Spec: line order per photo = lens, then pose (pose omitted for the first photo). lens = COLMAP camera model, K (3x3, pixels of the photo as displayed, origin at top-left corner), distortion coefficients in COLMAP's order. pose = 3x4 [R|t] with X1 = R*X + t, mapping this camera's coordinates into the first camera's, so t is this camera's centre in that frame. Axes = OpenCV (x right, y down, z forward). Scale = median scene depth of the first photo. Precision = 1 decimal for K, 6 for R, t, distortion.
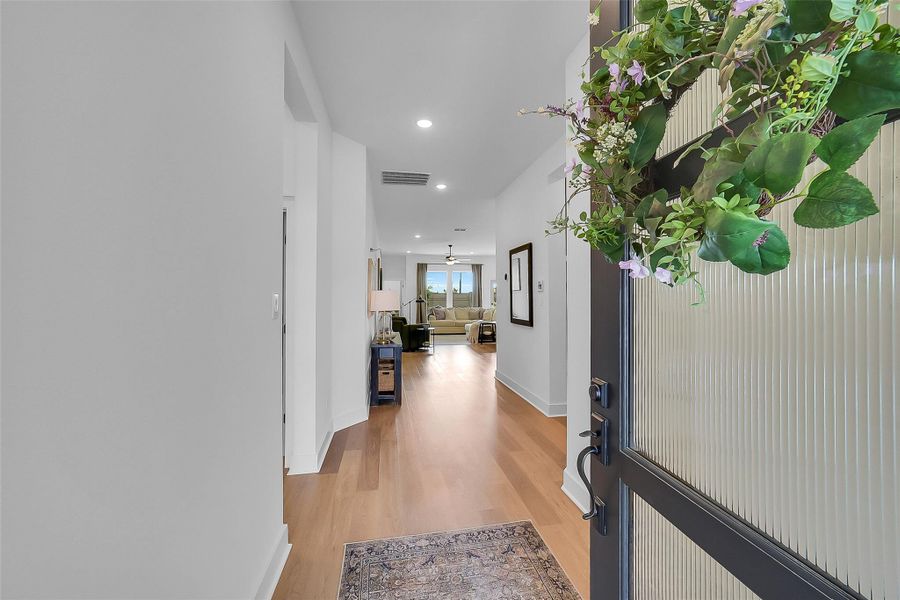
lens RADIAL K [[353.9, 0, 448.9], [0, 353.9, 296.7], [0, 0, 1]] dist [-0.020141, 0.000676]
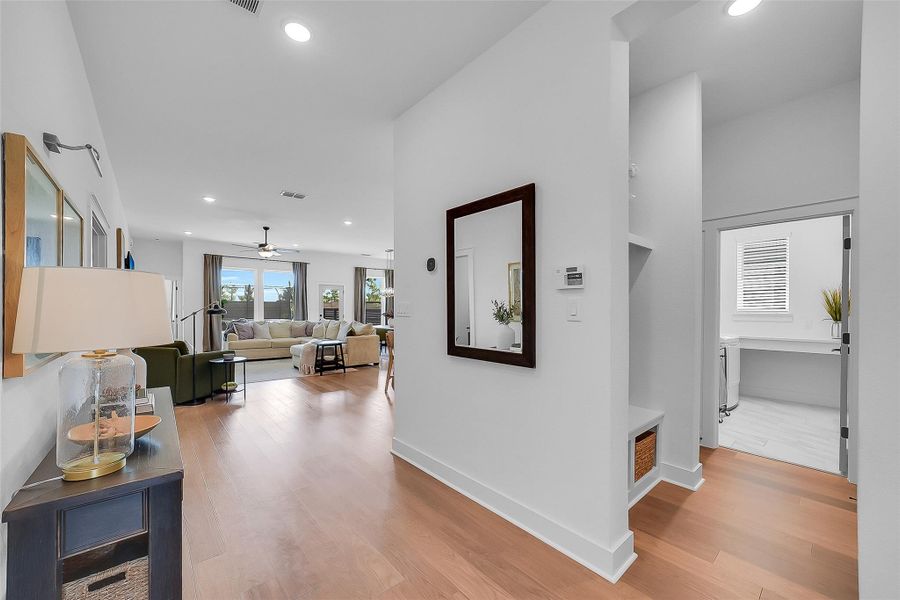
lens RADIAL K [[353.9, 0, 455.0], [0, 353.9, 308.6], [0, 0, 1]] dist [-0.020141, 0.000676]
pose [[0.855295, -0.002227, 0.518137, -0.035027], [-0.000589, 0.999986, 0.005269, 0.002276], [-0.518141, -0.004812, 0.855282, 0.251147]]
